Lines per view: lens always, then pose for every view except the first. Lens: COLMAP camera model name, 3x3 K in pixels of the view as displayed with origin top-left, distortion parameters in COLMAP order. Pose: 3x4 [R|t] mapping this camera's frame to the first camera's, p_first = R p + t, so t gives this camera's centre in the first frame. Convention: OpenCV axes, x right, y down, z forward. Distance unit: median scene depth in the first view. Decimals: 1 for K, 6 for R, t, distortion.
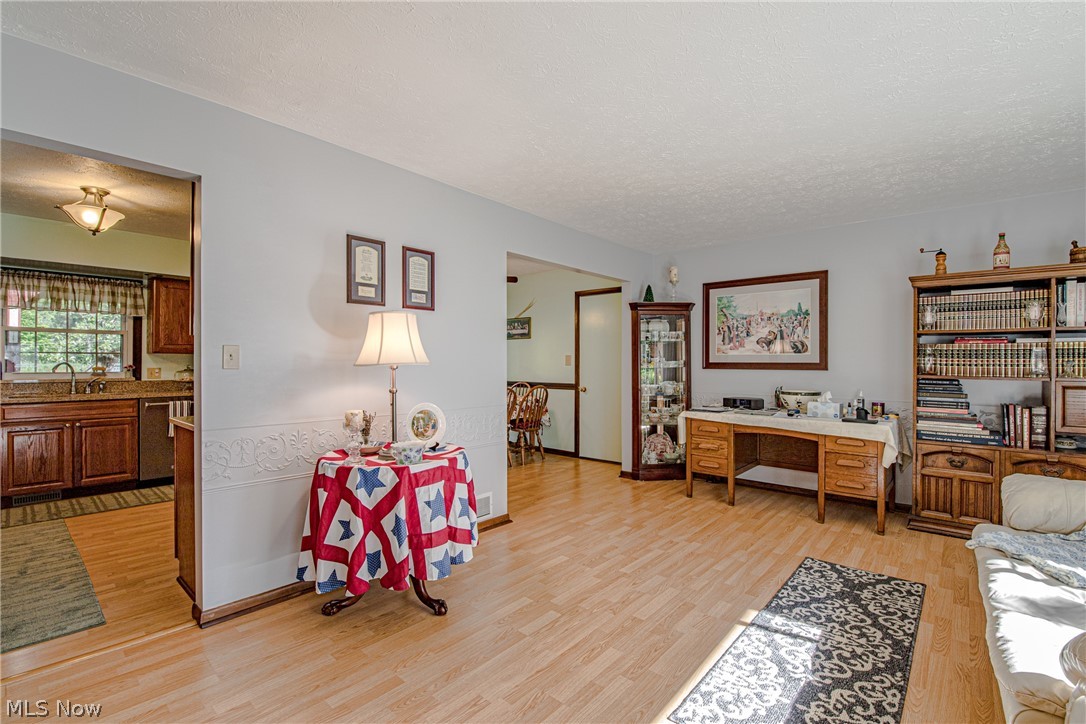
lens RADIAL K [[486.8, 0, 542.6], [0, 486.8, 363.2], [0, 0, 1]] dist [-0.013618, -0.000084]
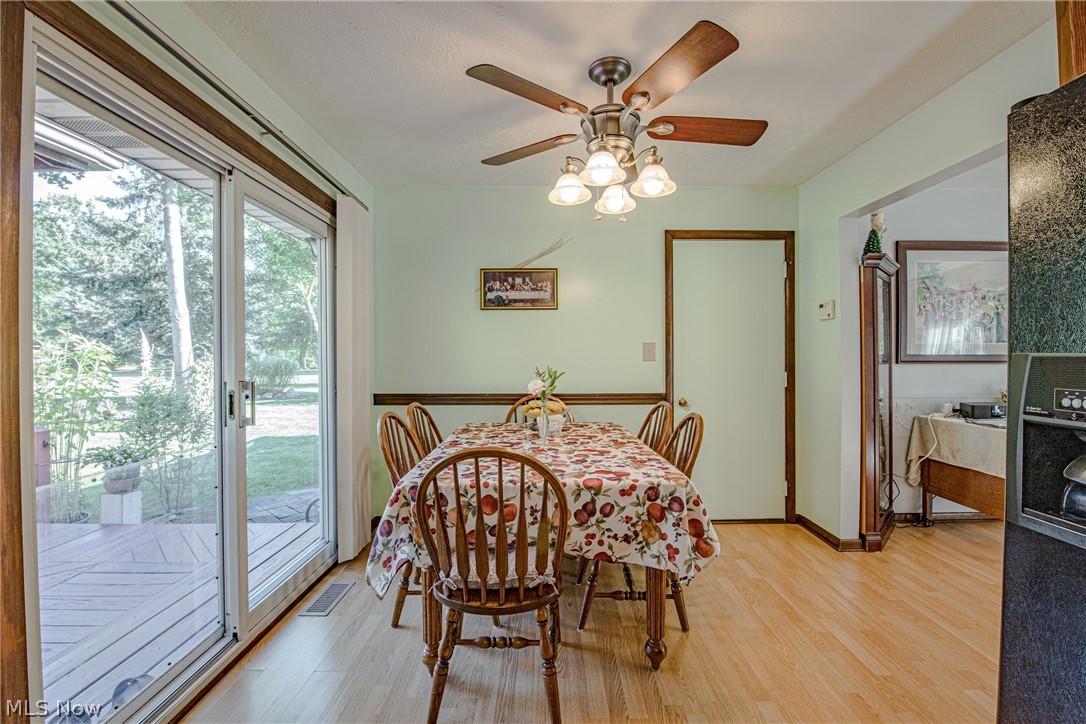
lens RADIAL K [[486.8, 0, 544.3], [0, 486.8, 360.6], [0, 0, 1]] dist [-0.013618, -0.000084]
pose [[0.754574, -0.004480, 0.656200, -0.407149], [0.002288, 0.999989, 0.004196, 0.001798], [-0.656211, -0.001665, 0.754576, 0.665559]]
